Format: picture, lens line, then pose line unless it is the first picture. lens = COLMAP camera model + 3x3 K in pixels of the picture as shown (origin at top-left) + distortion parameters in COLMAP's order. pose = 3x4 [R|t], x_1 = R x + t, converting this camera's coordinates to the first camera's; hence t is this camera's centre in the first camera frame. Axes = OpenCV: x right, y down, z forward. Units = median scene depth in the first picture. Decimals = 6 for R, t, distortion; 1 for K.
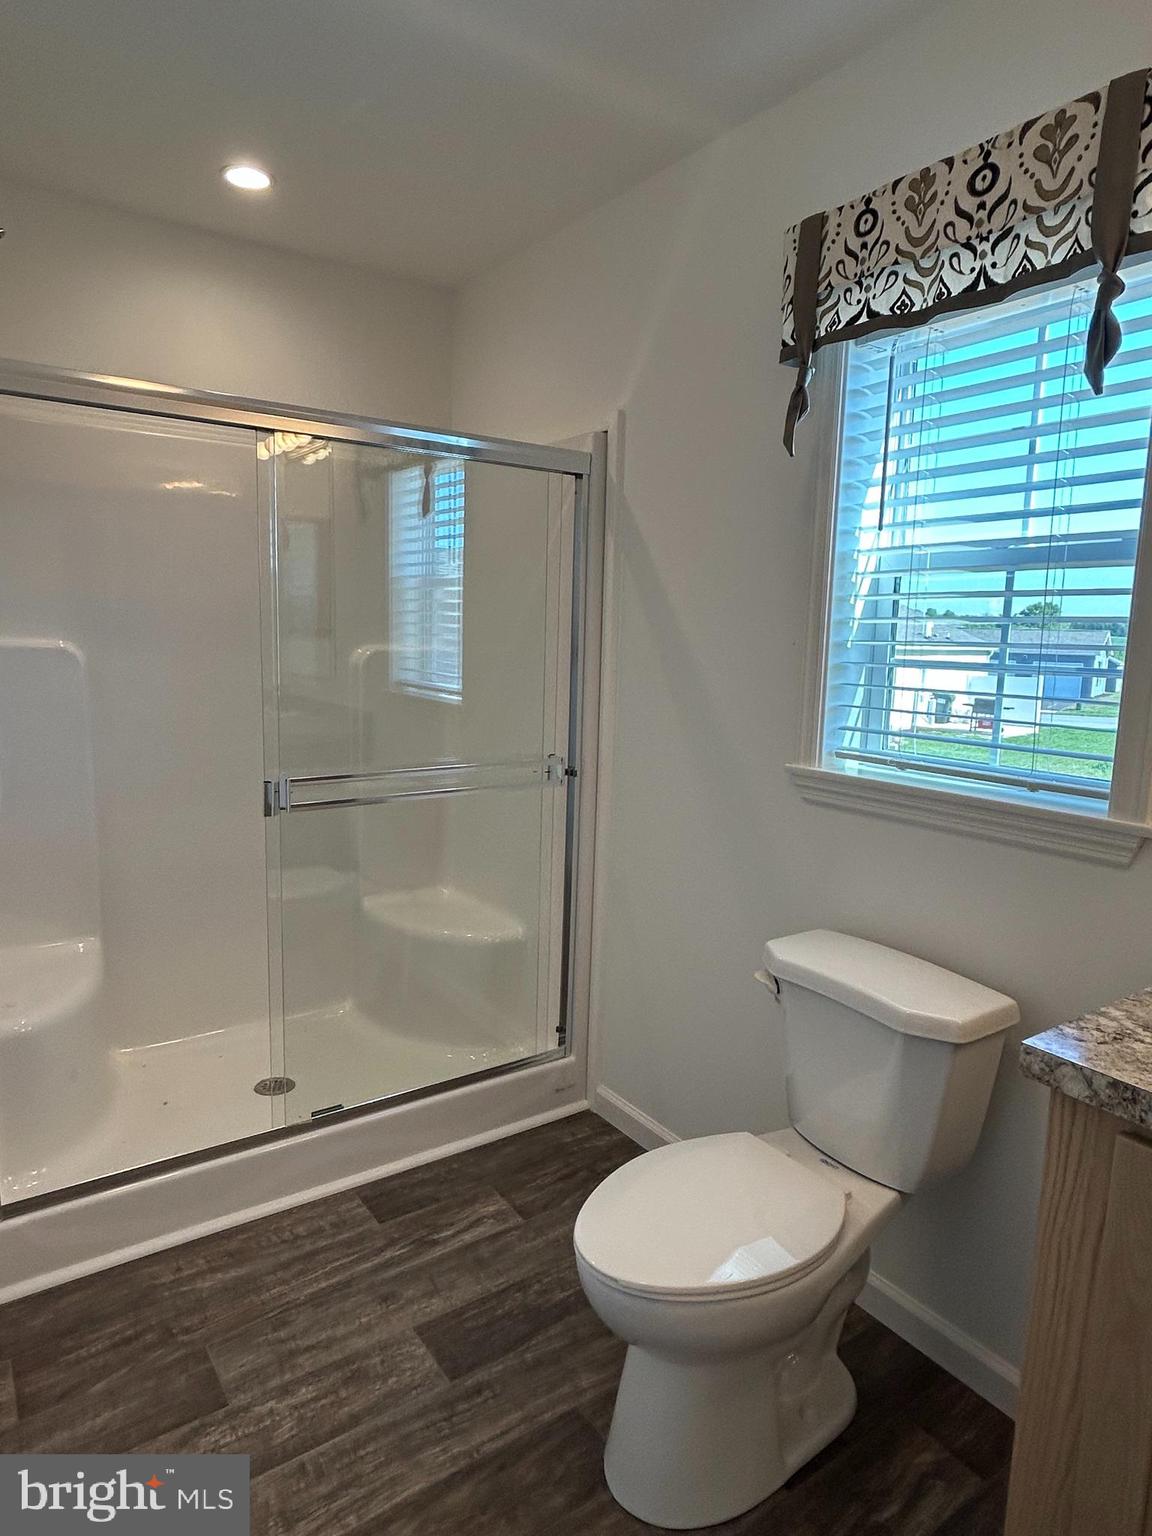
lens RADIAL K [[950.6, 0, 576.0], [0, 950.6, 768.0], [0, 0, 1]] dist [0.076572, 0.000488]
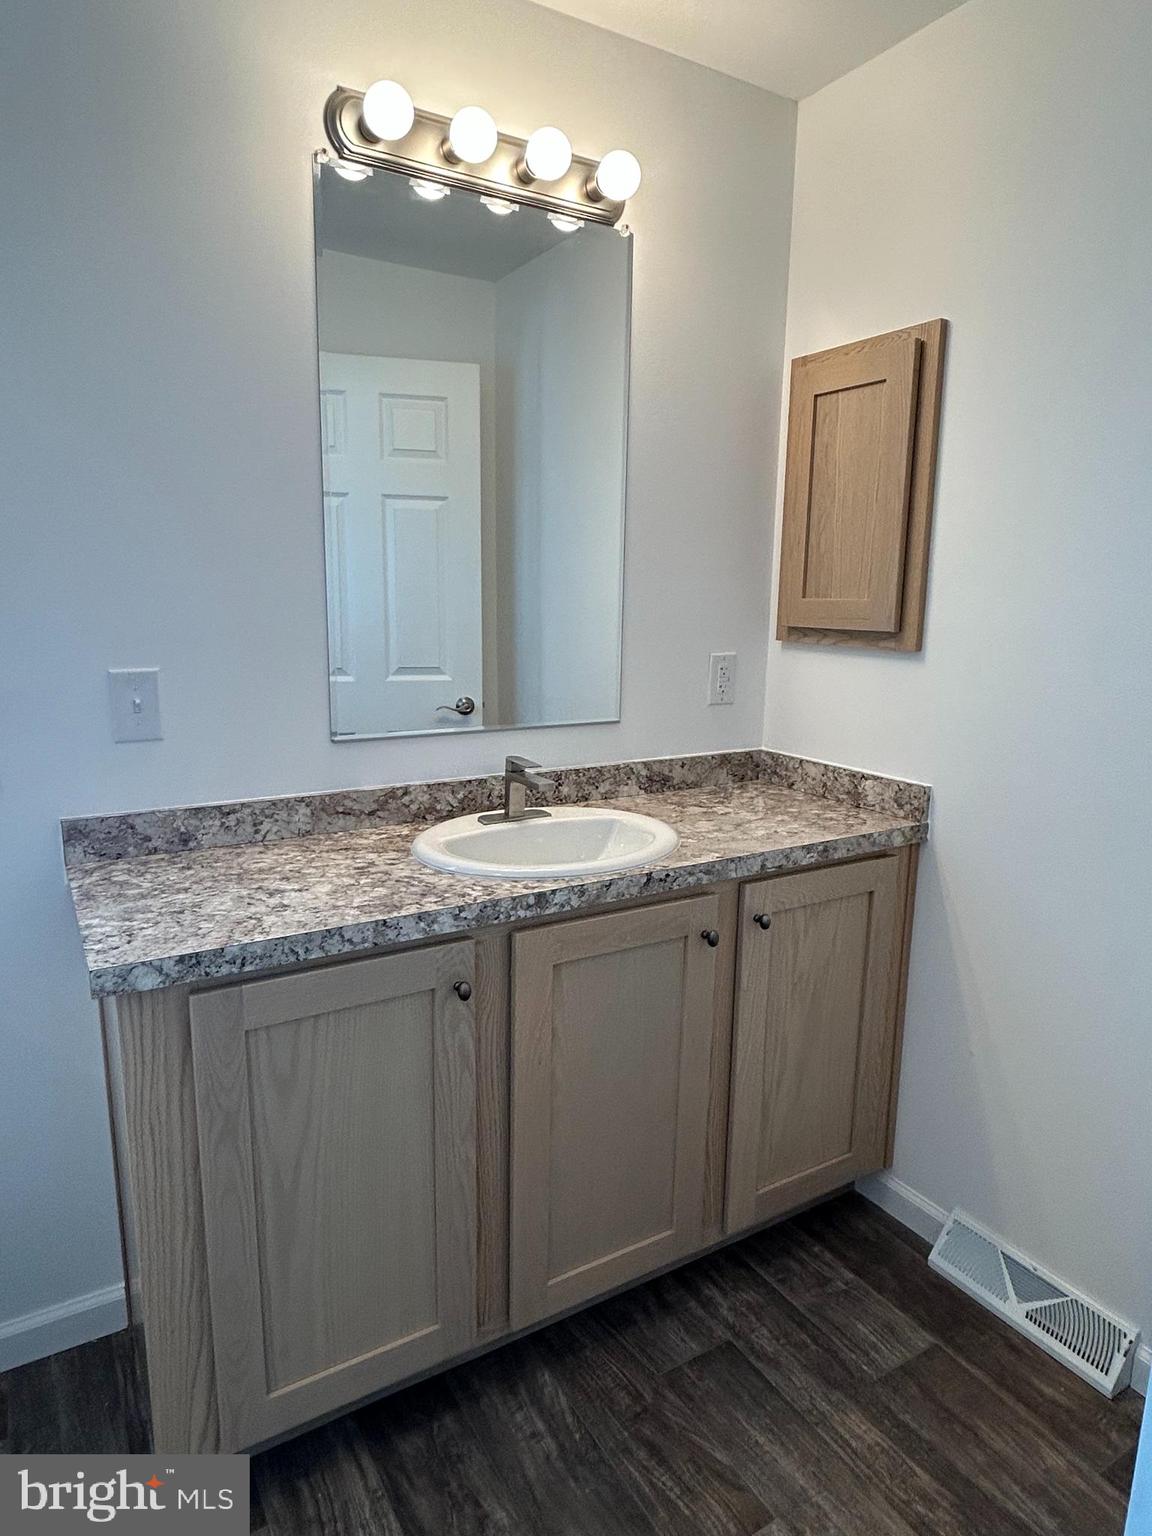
lens RADIAL K [[914.6, 0, 576.0], [0, 914.6, 768.0], [0, 0, 1]] dist [-0.005762, -0.001584]
pose [[0.062066, -0.204902, 0.976813, -0.467802], [0.135877, 0.971322, 0.195117, -0.057311], [-0.988780, 0.120616, 0.088127, 0.401075]]
